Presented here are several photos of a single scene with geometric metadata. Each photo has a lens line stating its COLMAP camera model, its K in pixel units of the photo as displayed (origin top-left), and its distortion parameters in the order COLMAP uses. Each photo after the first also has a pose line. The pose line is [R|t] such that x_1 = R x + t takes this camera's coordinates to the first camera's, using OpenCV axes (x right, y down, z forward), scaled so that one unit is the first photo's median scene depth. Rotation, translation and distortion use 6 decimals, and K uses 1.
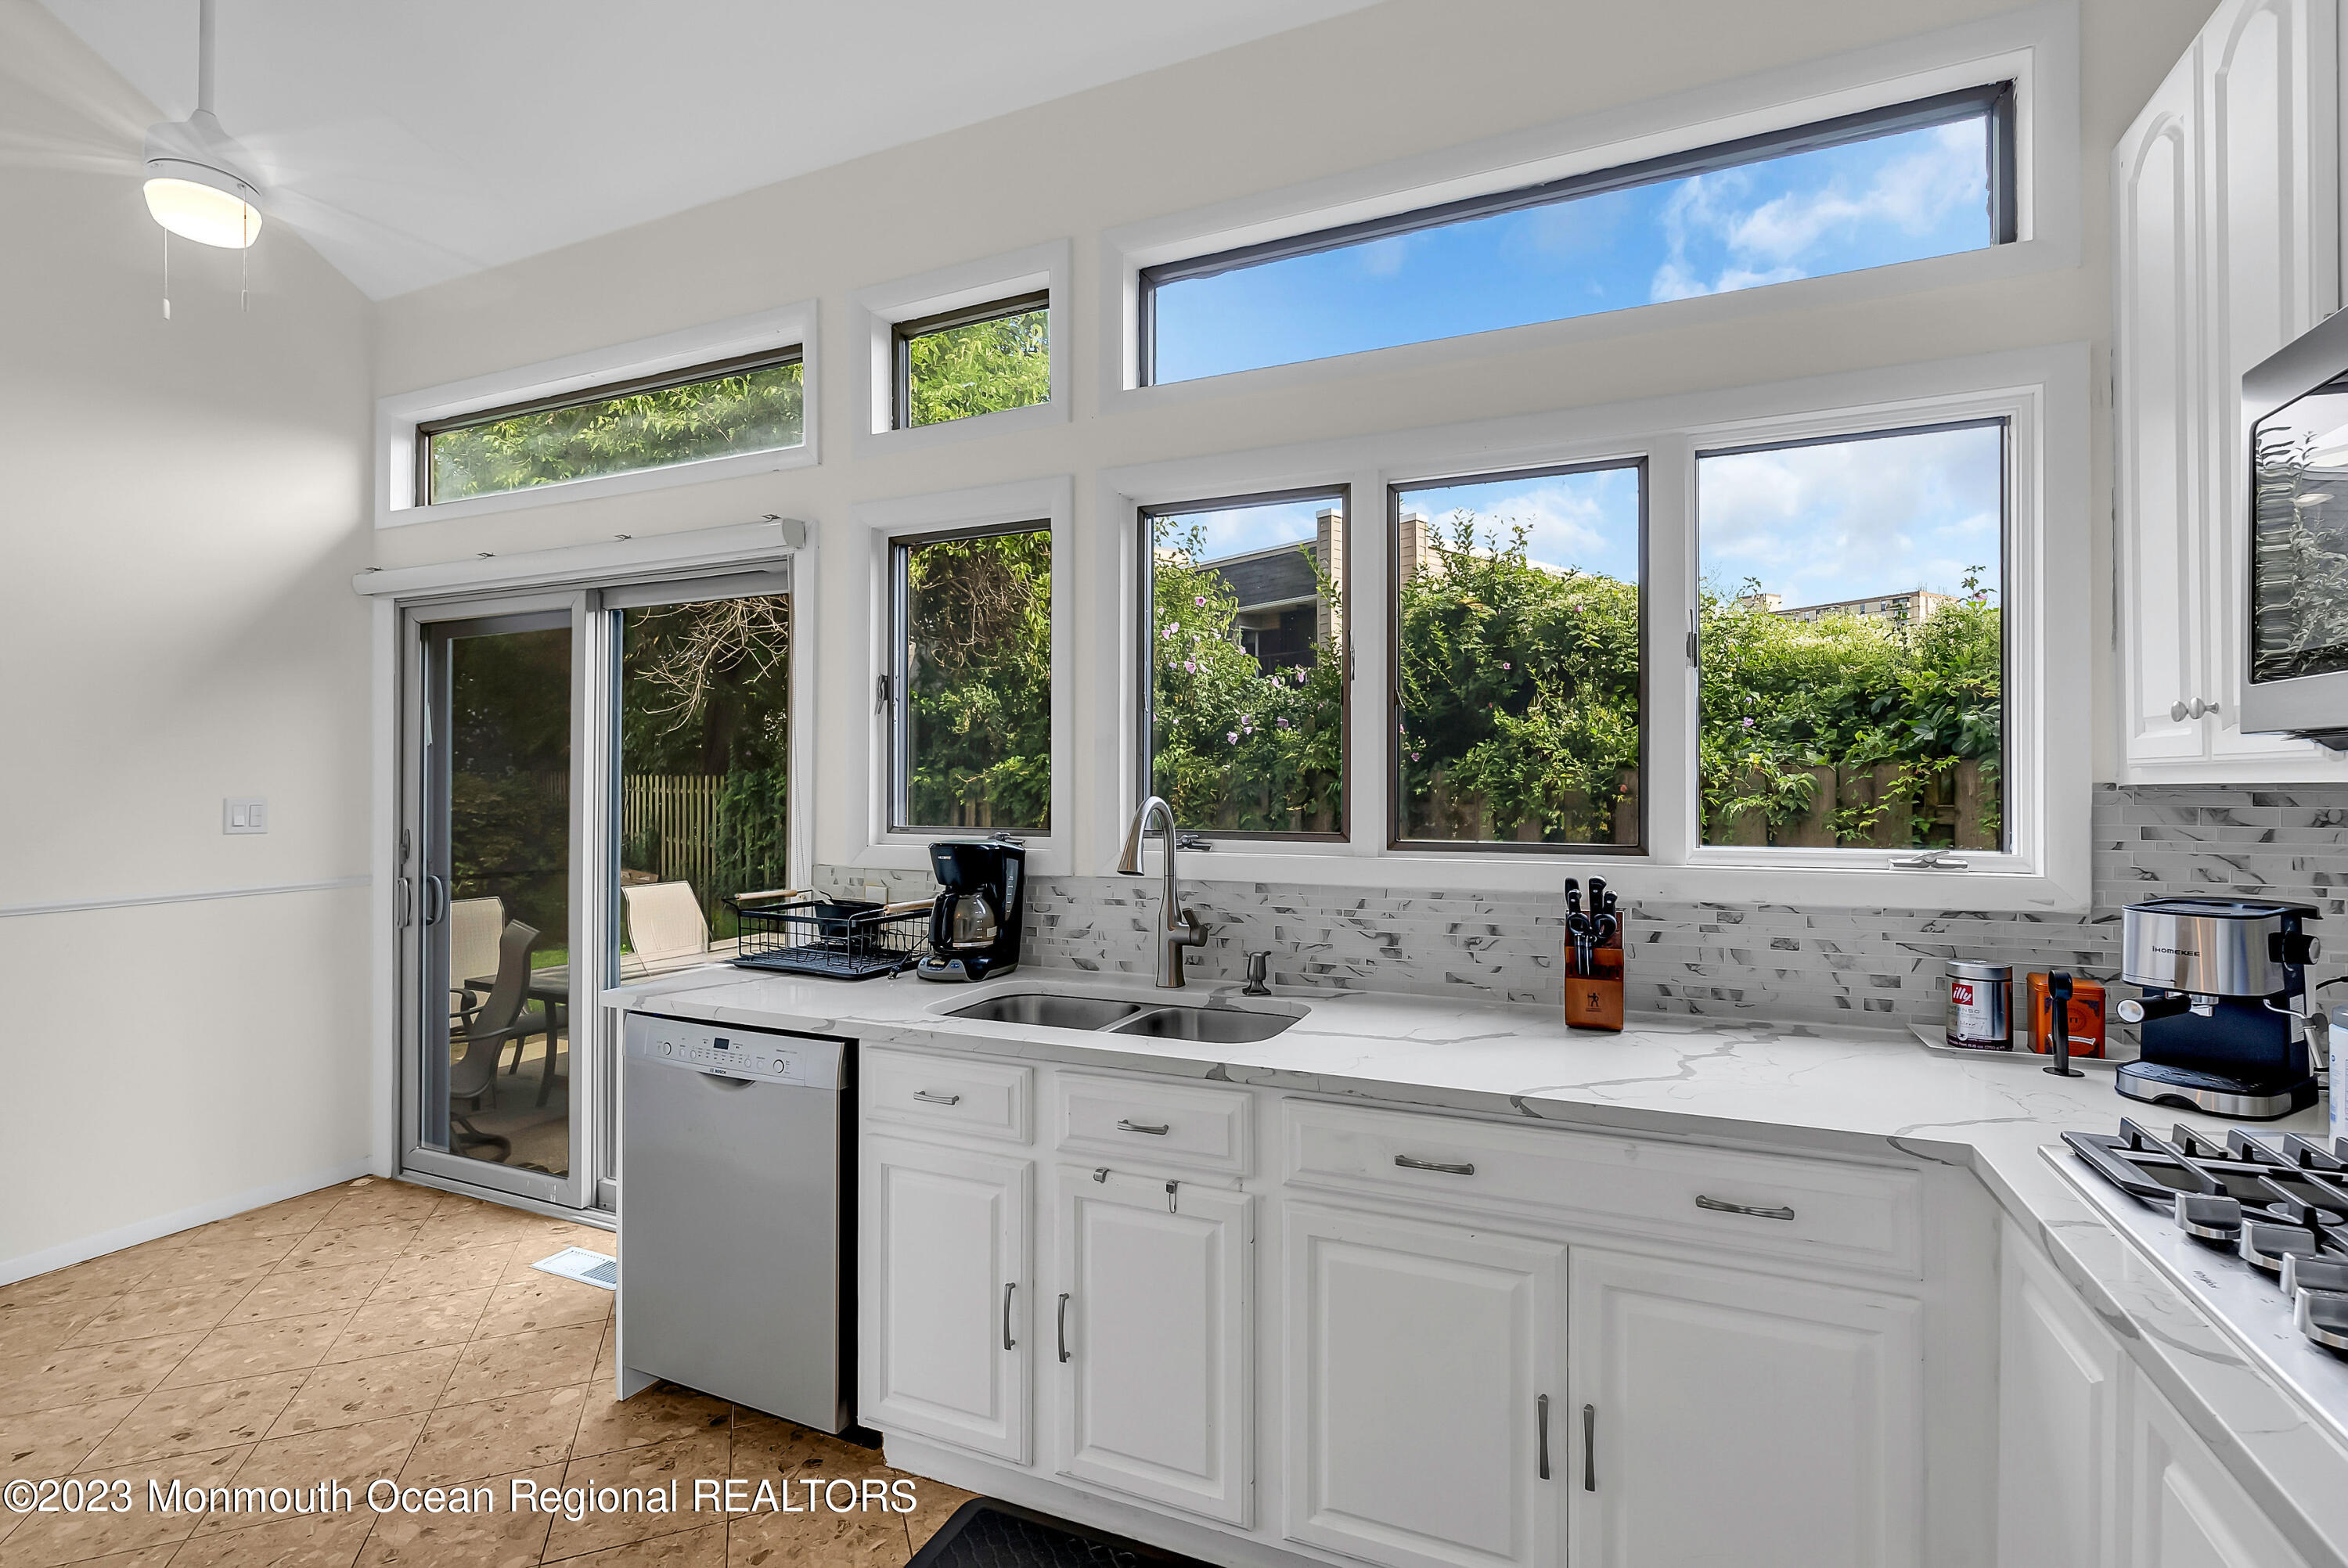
lens RADIAL K [[1064.7, 0, 1179.9], [0, 1064.7, 782.4], [0, 0, 1]] dist [-0.019700, 0.007030]
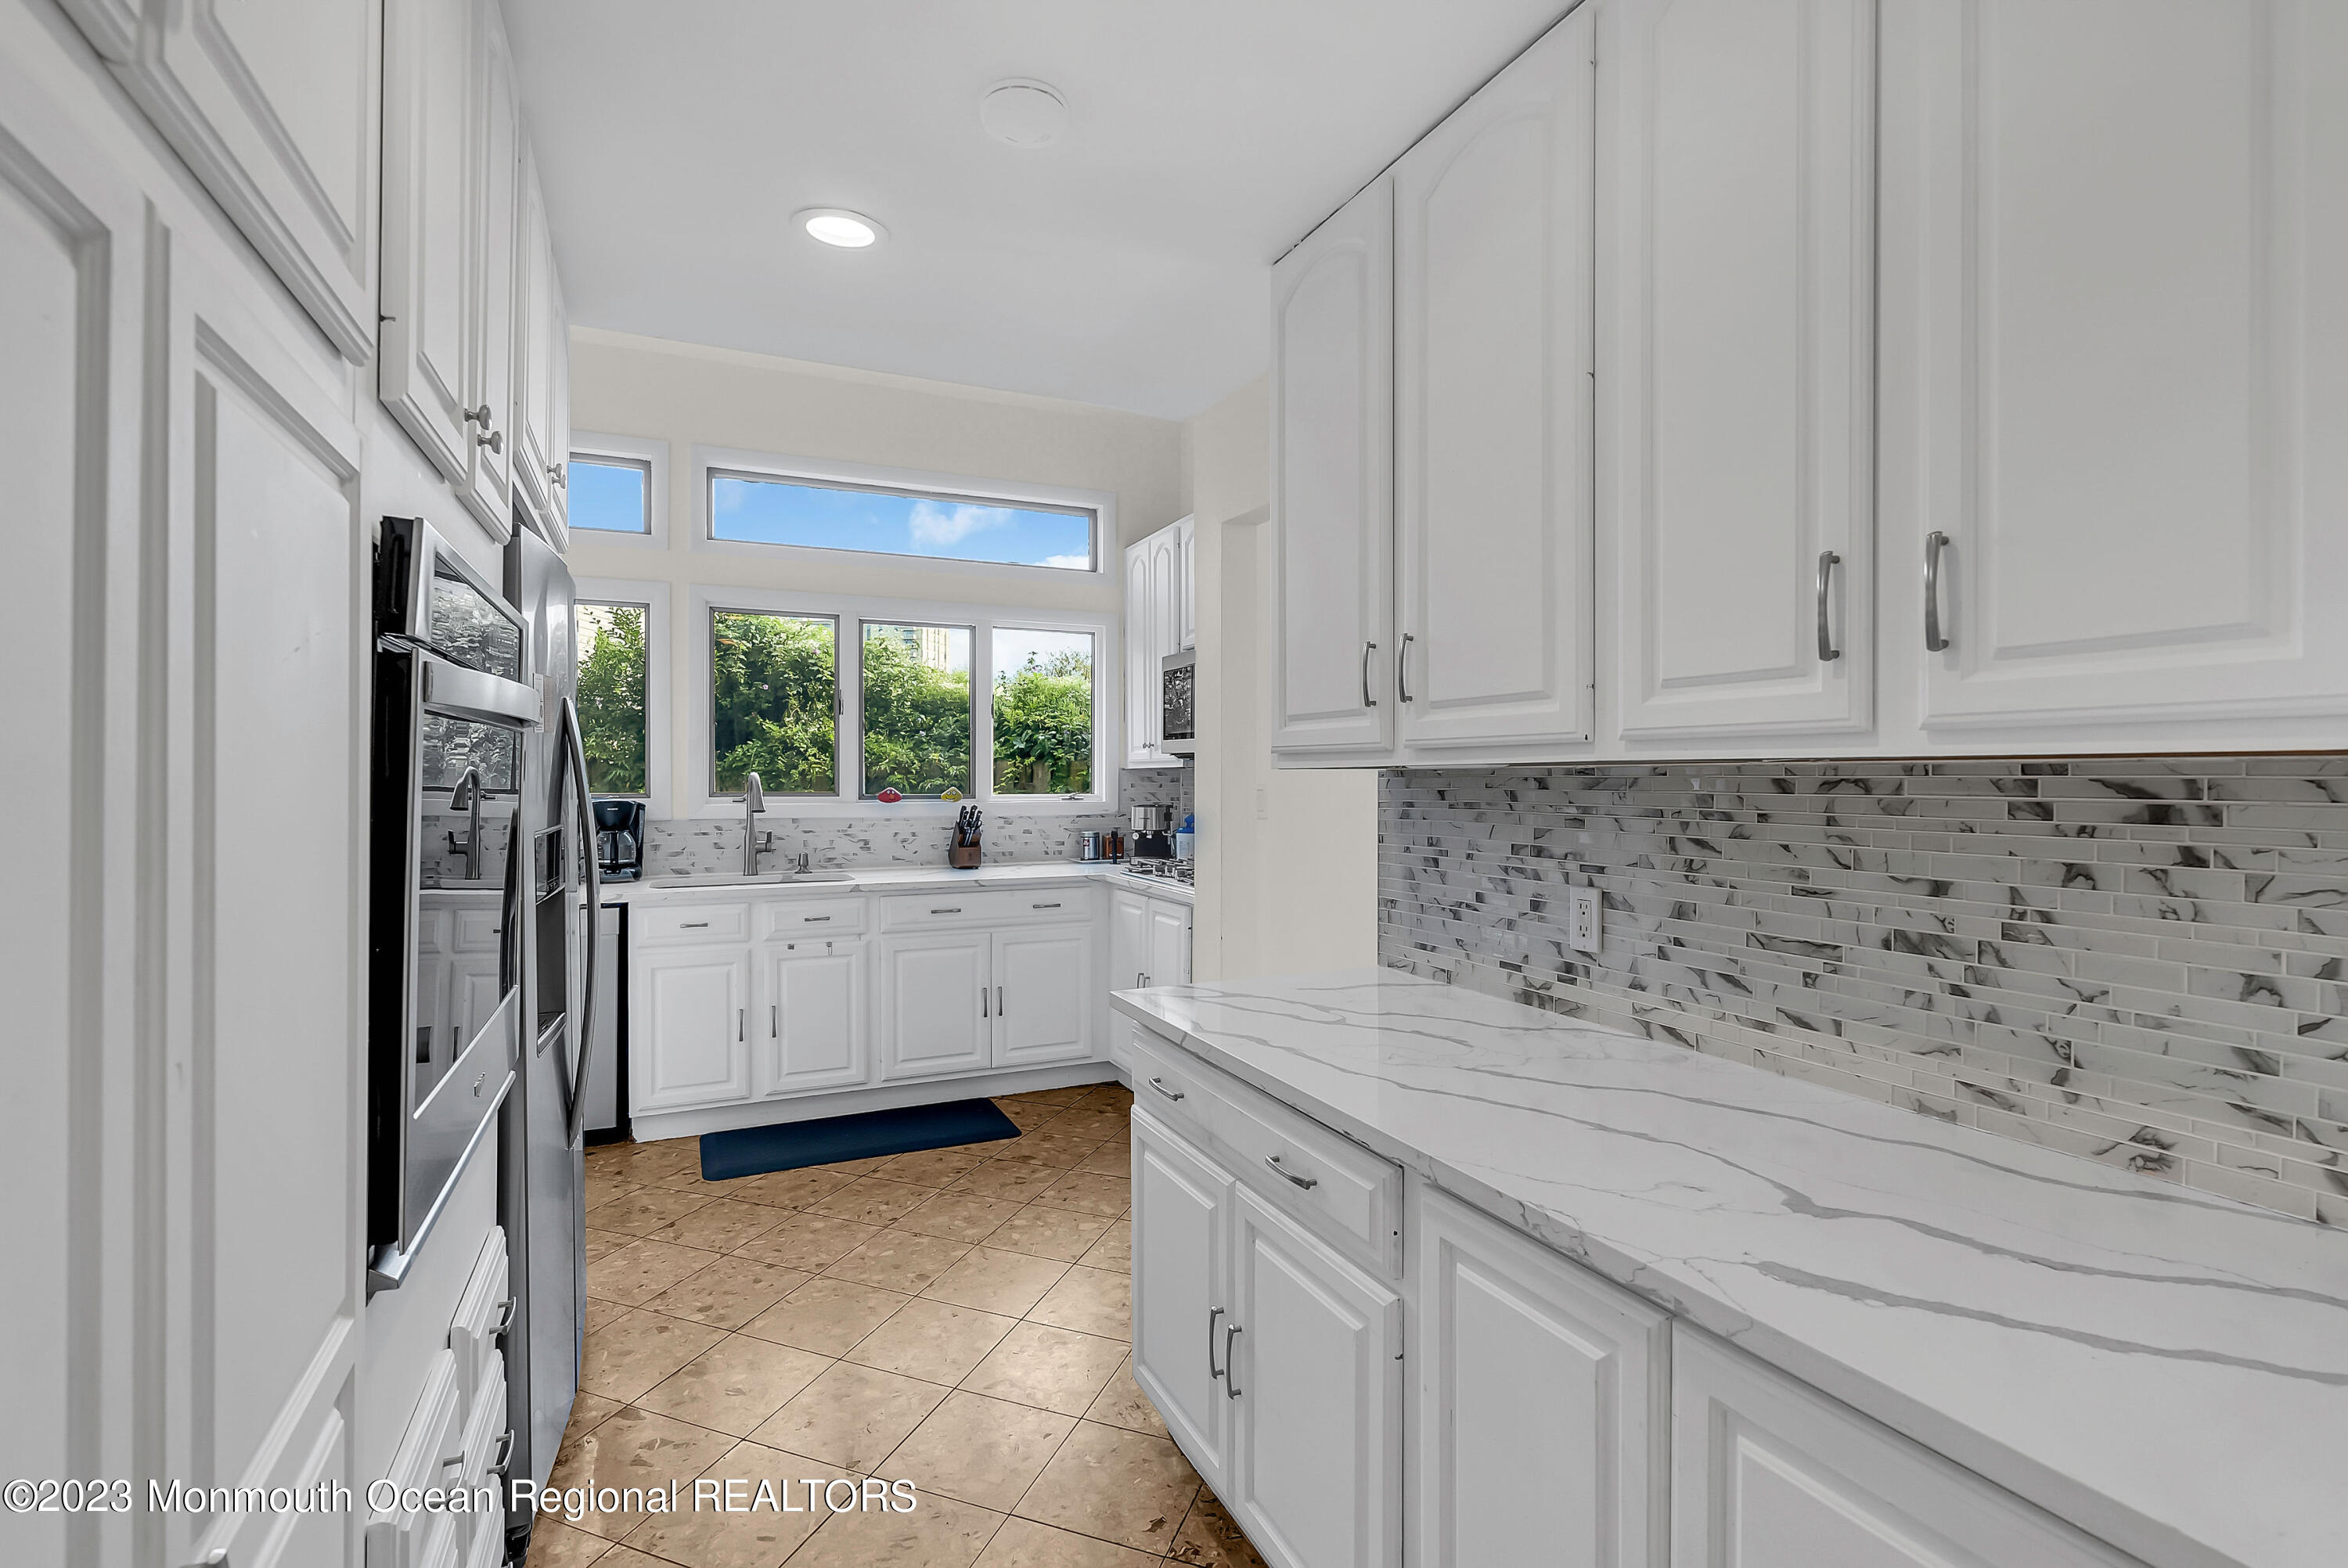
lens RADIAL K [[1064.7, 0, 1179.9], [0, 1064.7, 782.4], [0, 0, 1]] dist [-0.019700, 0.007030]
pose [[0.656860, -0.001286, 0.754012, -0.938880], [-0.003284, 0.999984, 0.004567, 0.019417], [-0.754006, -0.005476, 0.656845, -0.800680]]
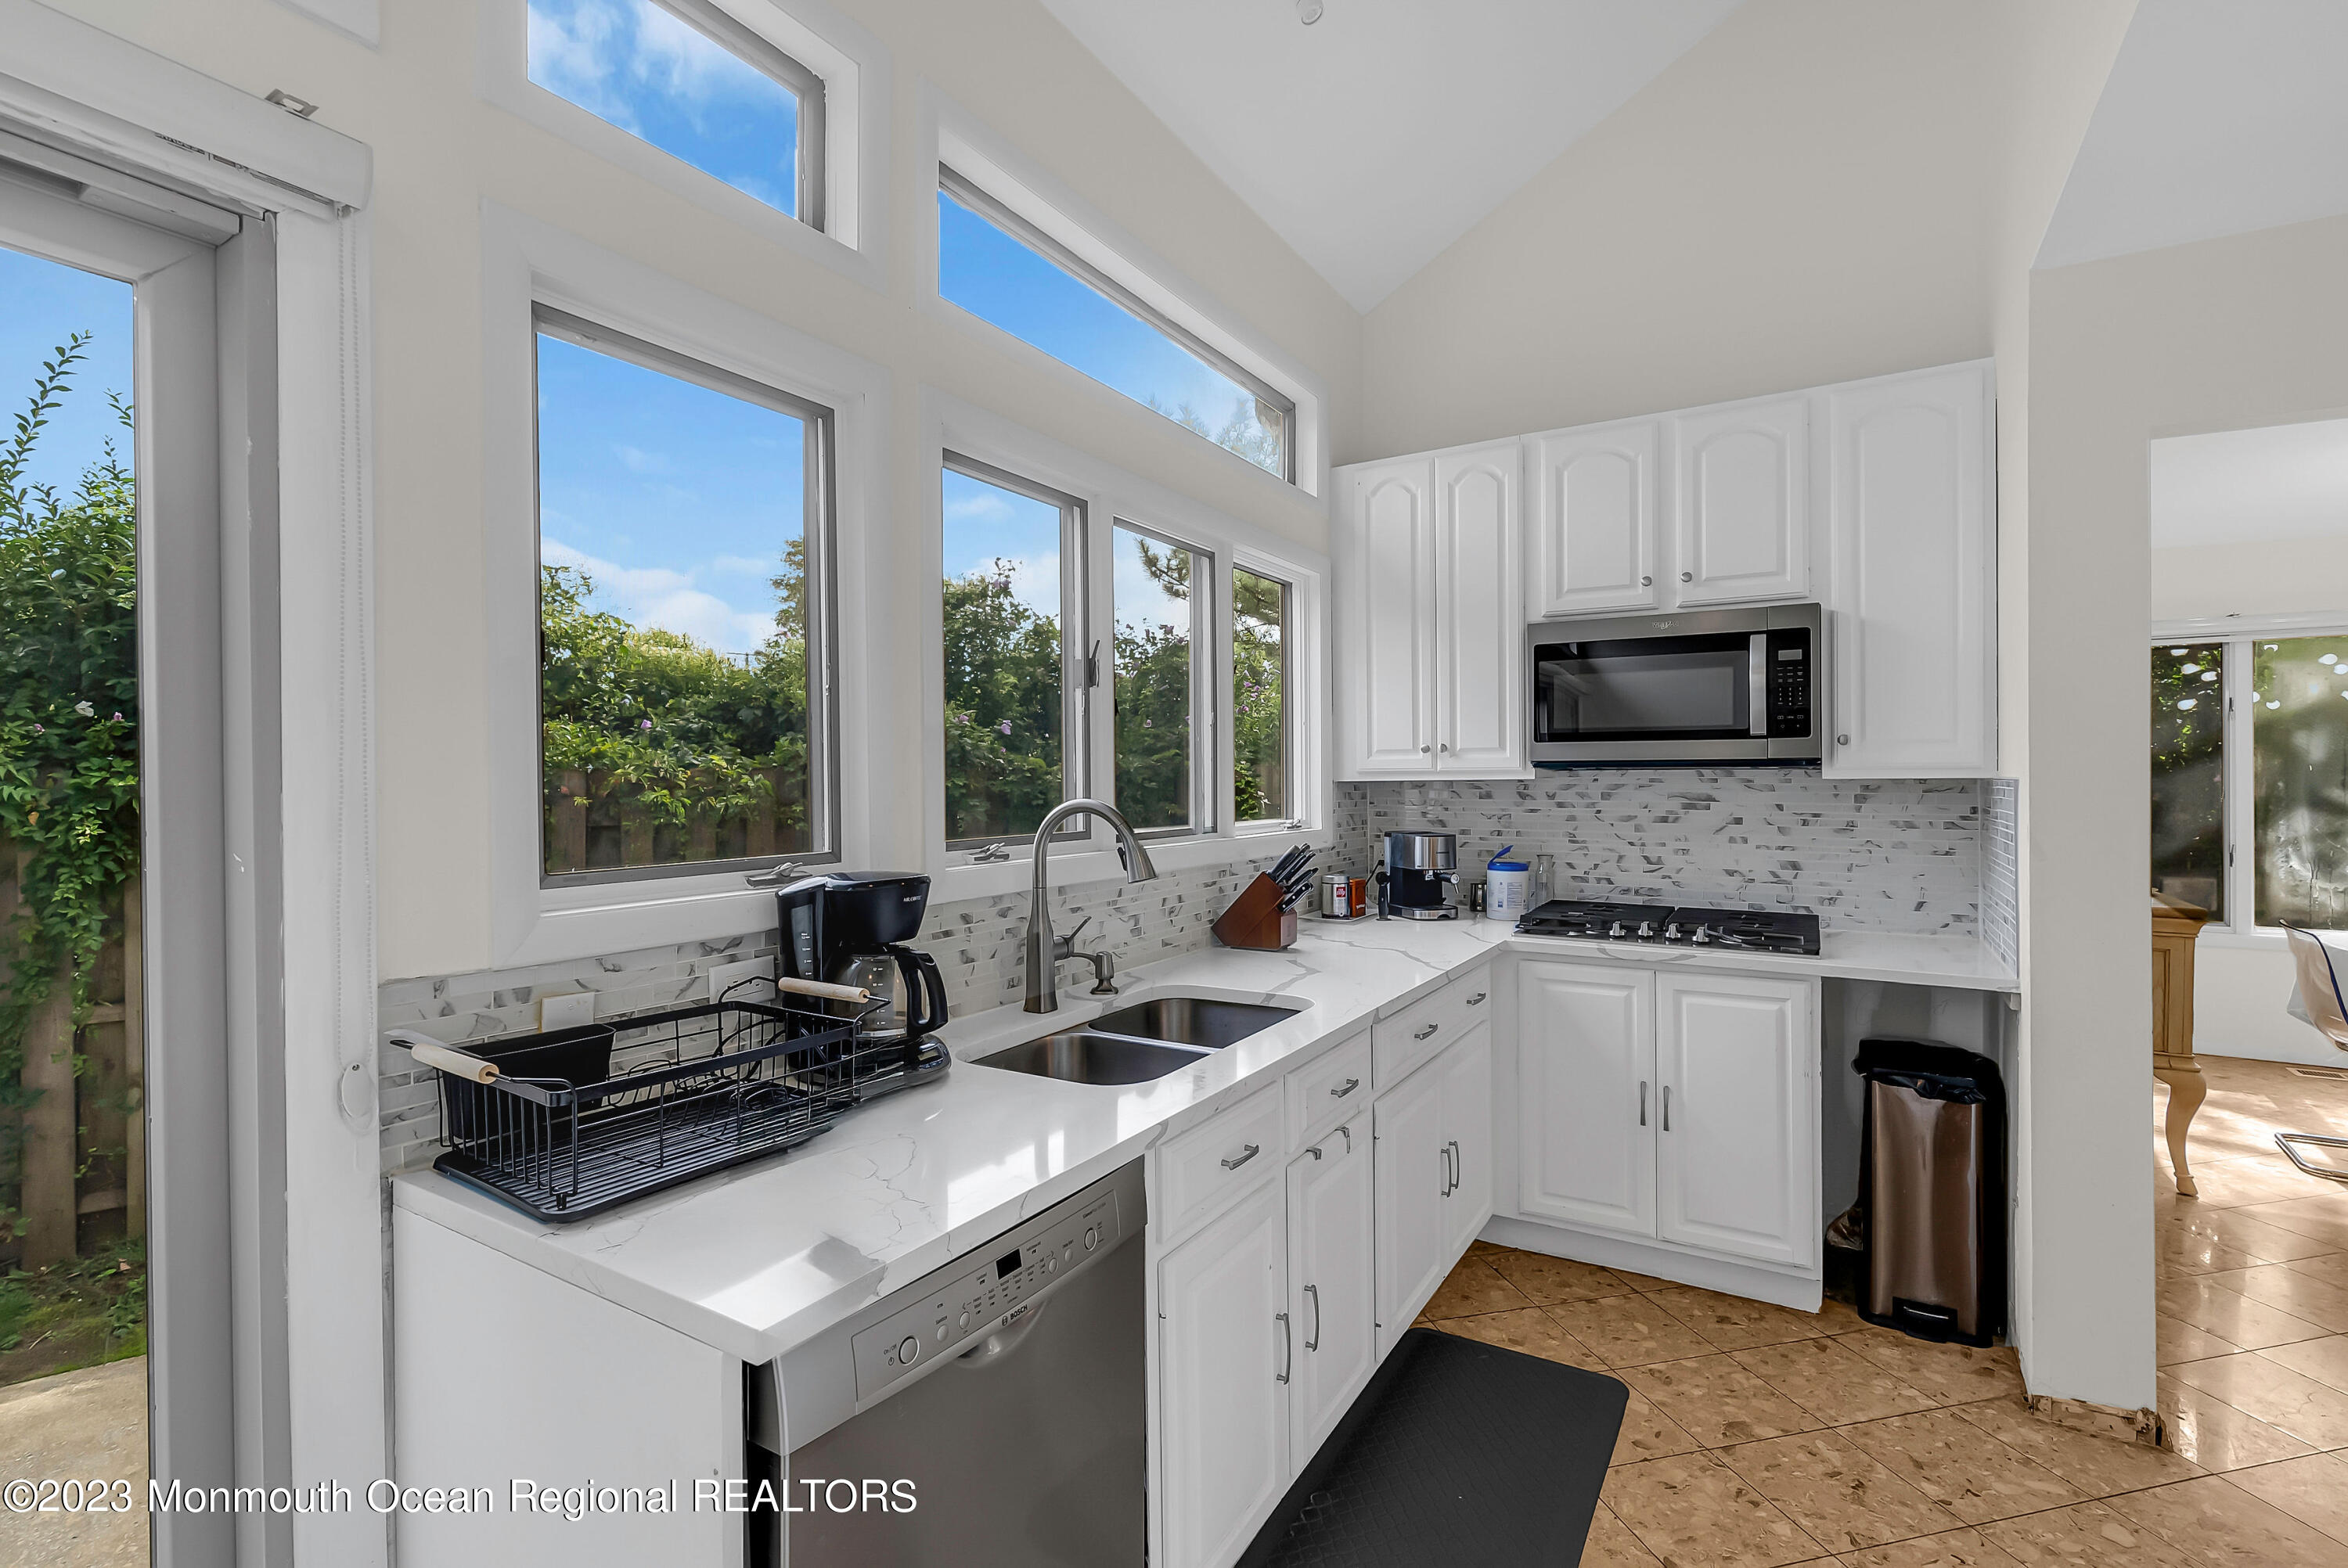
lens RADIAL K [[1064.7, 0, 1179.9], [0, 1064.7, 782.4], [0, 0, 1]] dist [-0.019700, 0.007030]
pose [[0.132216, -0.005819, 0.991204, -0.907214], [0.003579, 0.999979, 0.005393, -0.005863], [-0.991214, 0.002835, 0.132234, 0.786870]]
